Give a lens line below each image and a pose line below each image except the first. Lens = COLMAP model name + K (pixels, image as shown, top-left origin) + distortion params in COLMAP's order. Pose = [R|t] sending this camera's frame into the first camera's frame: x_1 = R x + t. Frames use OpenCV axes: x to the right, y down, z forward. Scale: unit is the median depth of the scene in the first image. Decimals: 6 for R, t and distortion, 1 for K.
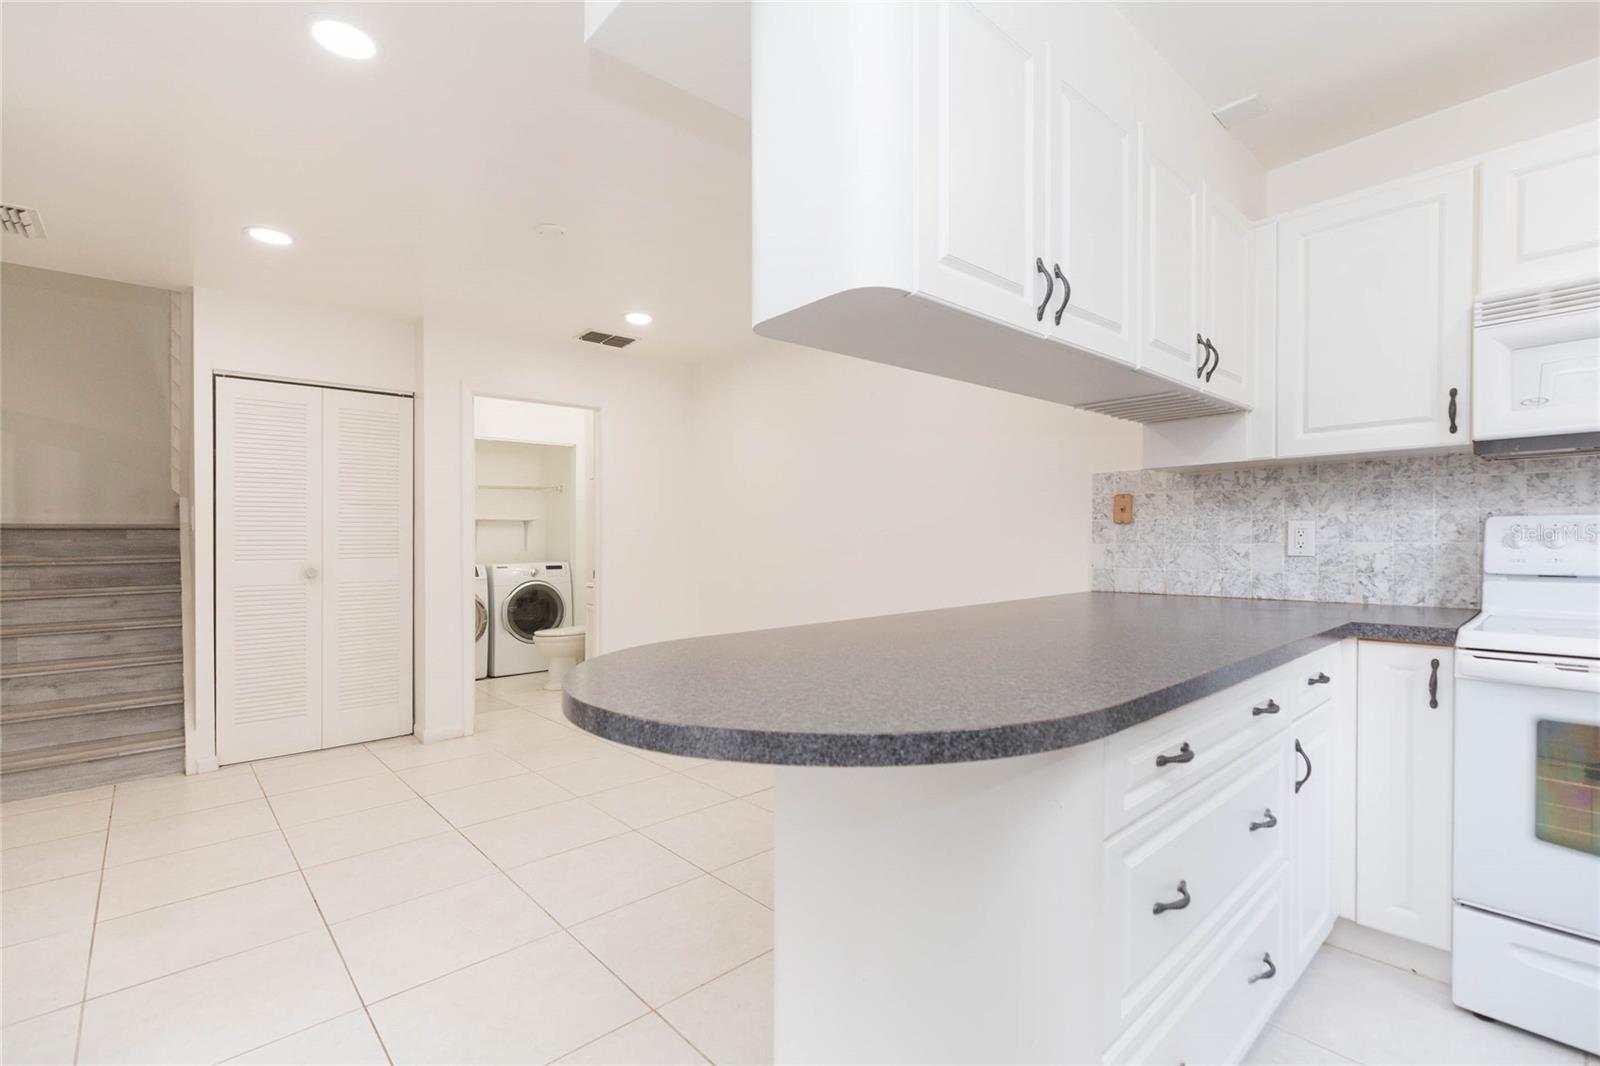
lens RADIAL K [[717.0, 0, 810.3], [0, 717.0, 553.4], [0, 0, 1]] dist [0.004683, -0.001846]
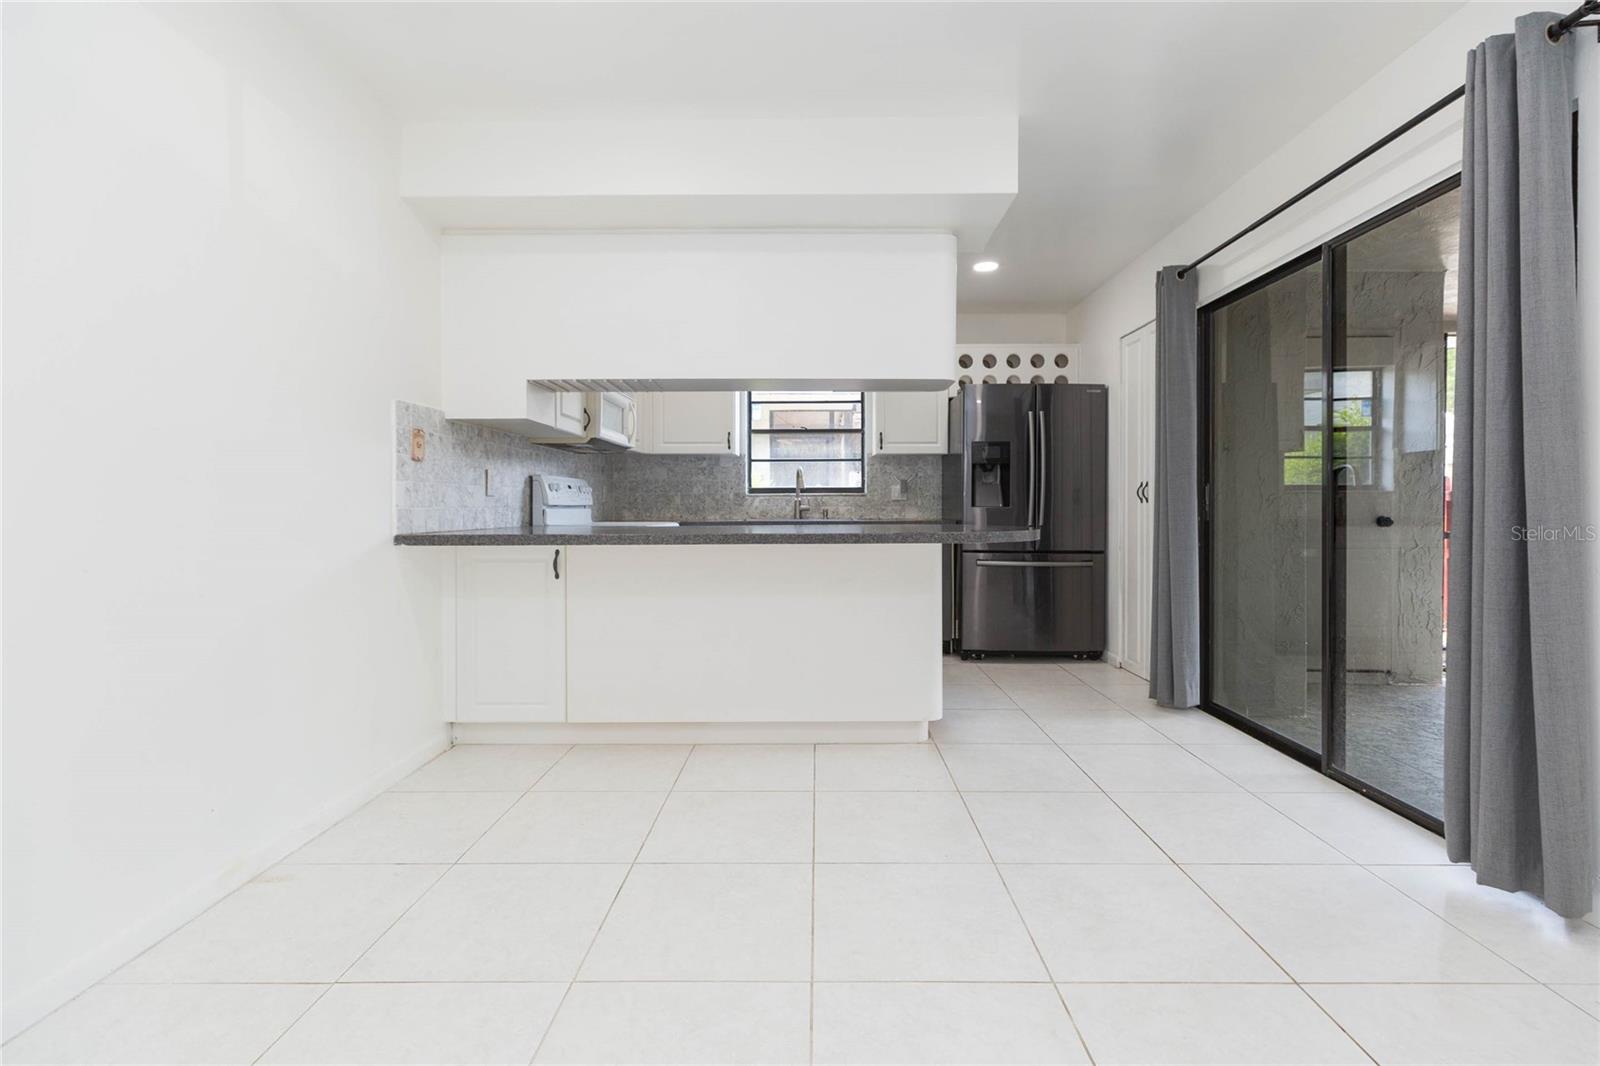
lens RADIAL K [[717.0, 0, 806.2], [0, 717.0, 508.7], [0, 0, 1]] dist [0.004683, -0.001846]
pose [[-0.722789, 0.006980, 0.691034, -0.854933], [0.020195, 0.999735, 0.011026, 0.031759], [-0.690774, 0.021925, -0.722738, 1.954233]]
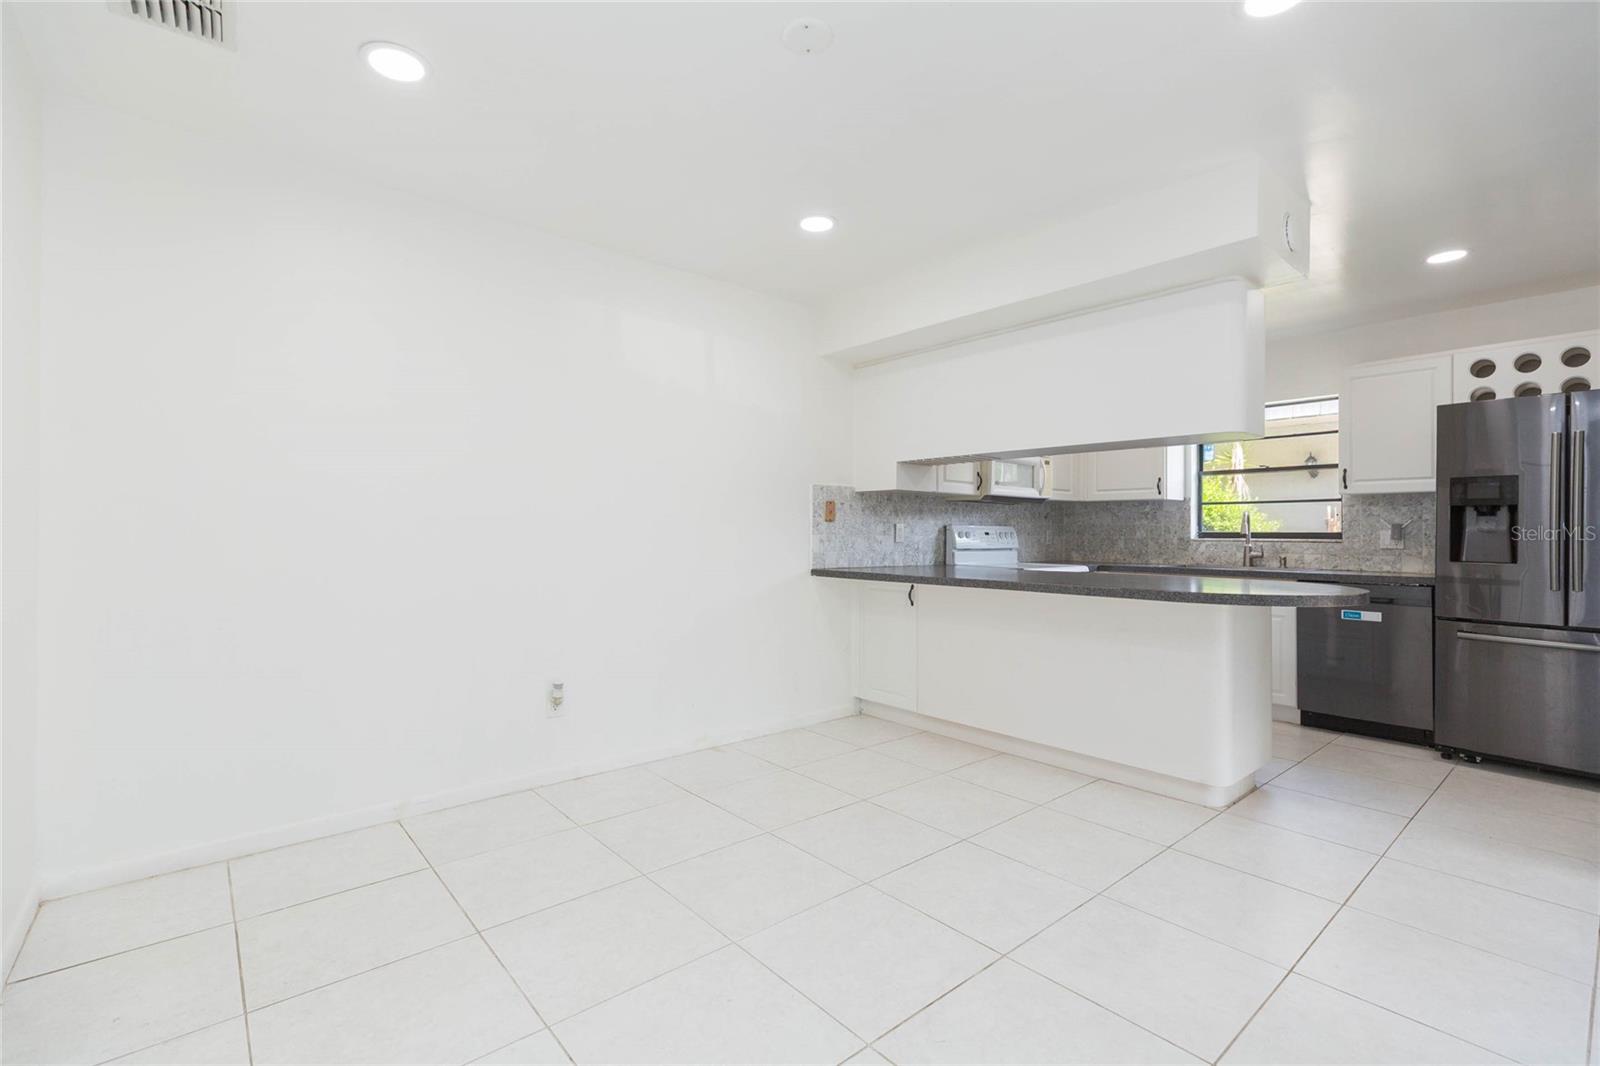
lens RADIAL K [[717.0, 0, 805.5], [0, 717.0, 523.1], [0, 0, 1]] dist [0.004683, -0.001846]
pose [[0.038271, 0.023111, 0.999000, -1.498687], [0.008851, 0.999685, -0.023466, -0.006537], [-0.999228, 0.009740, 0.038055, 1.461121]]
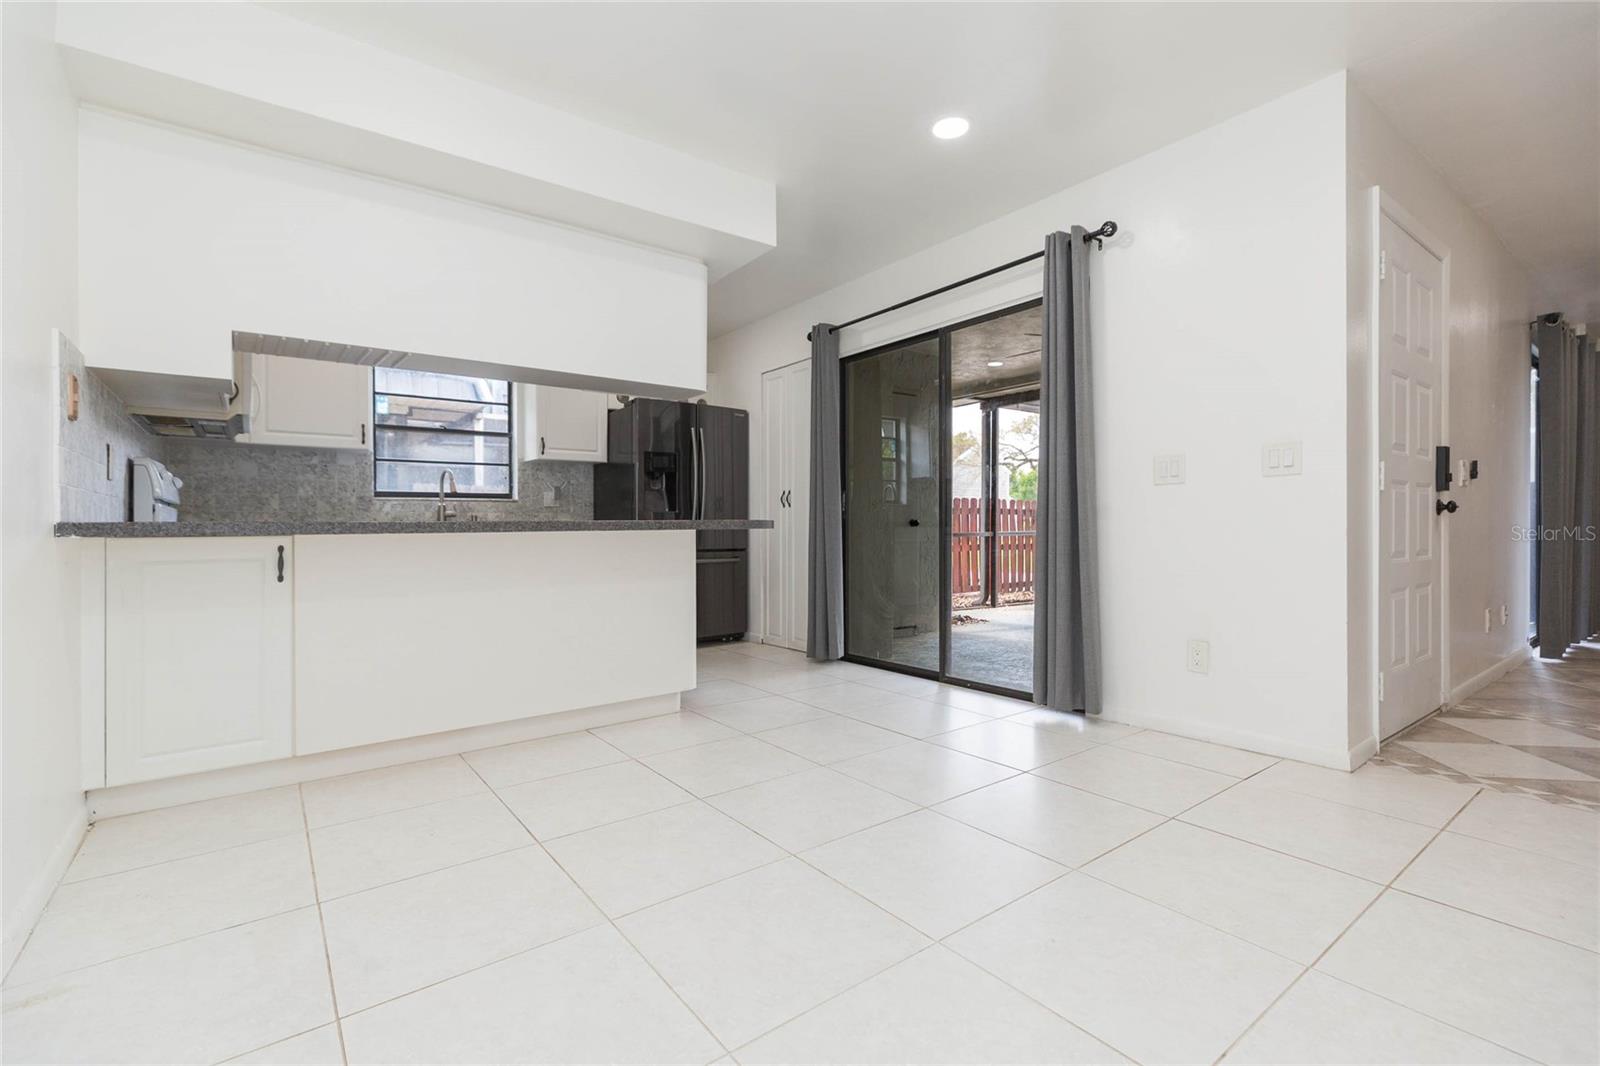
lens RADIAL K [[717.0, 0, 801.5], [0, 717.0, 535.4], [0, 0, 1]] dist [0.004683, -0.001846]
pose [[-0.994727, 0.015889, 0.101323, -0.448674], [0.018656, 0.999477, 0.026424, 0.089726], [-0.100850, 0.028175, -0.994503, 2.351802]]
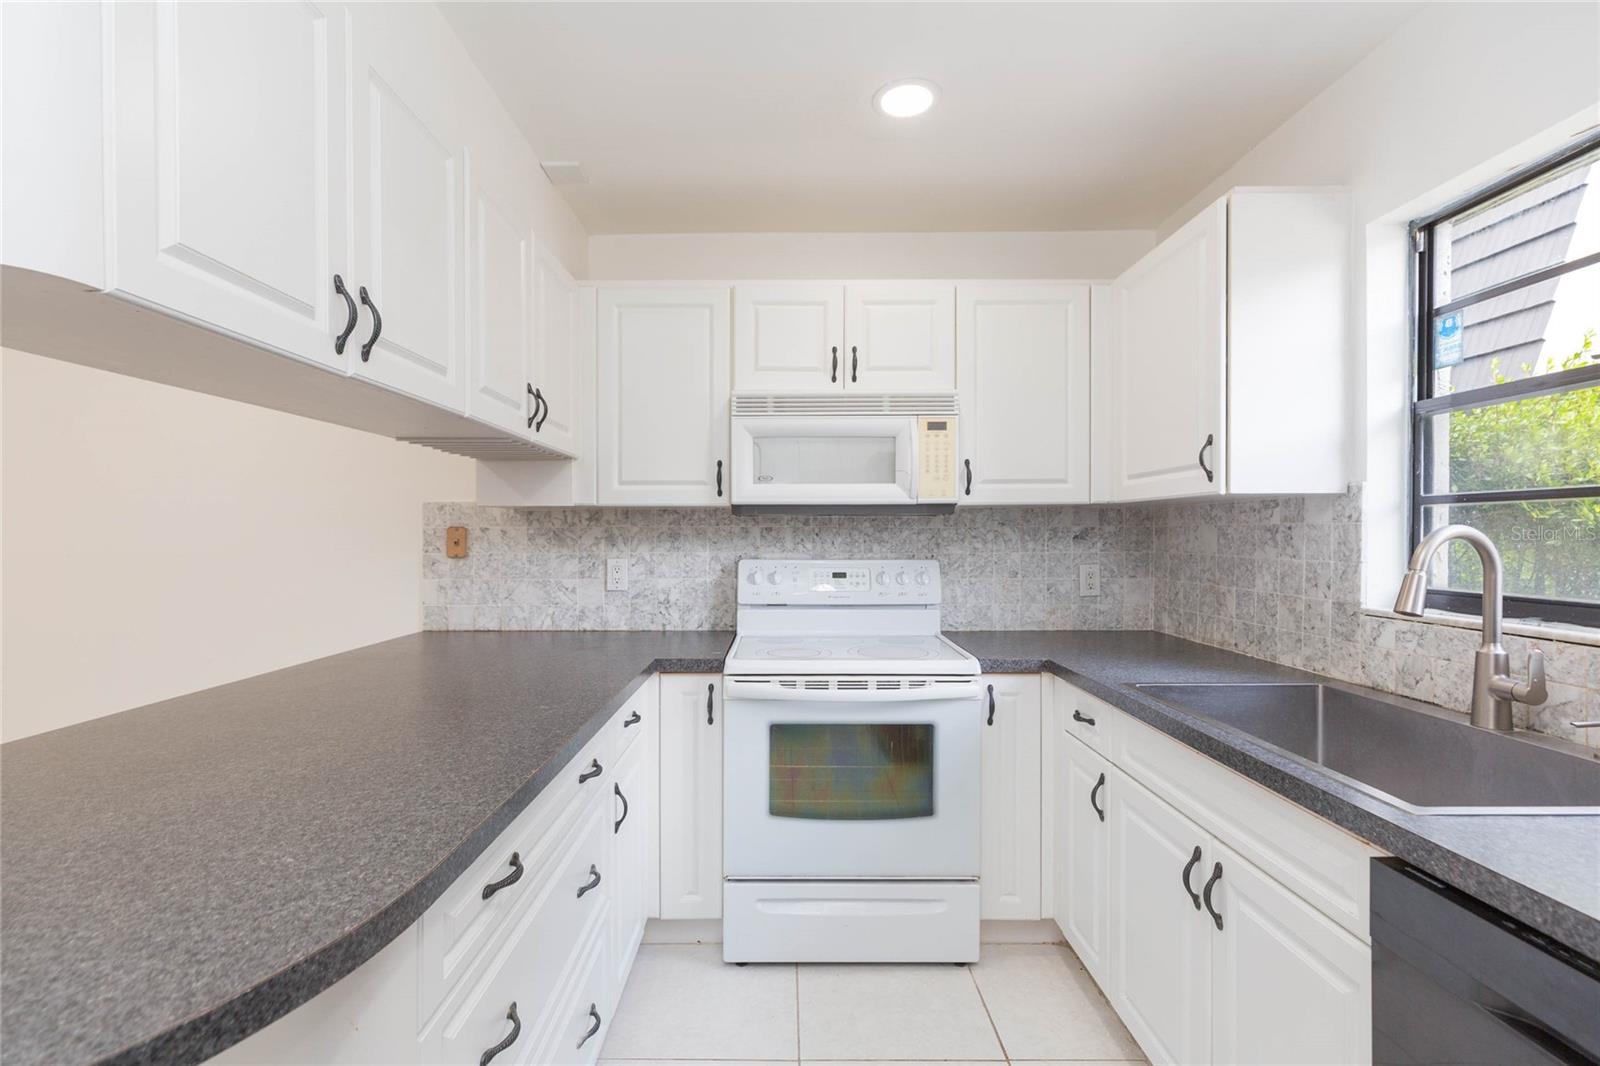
lens RADIAL K [[717.0, 0, 778.5], [0, 717.0, 543.1], [0, 0, 1]] dist [0.004683, -0.001846]
pose [[0.680002, -0.002784, 0.733205, 0.049032], [0.008019, 0.999961, -0.003640, -0.079352], [-0.733167, 0.008355, 0.679998, 0.077205]]
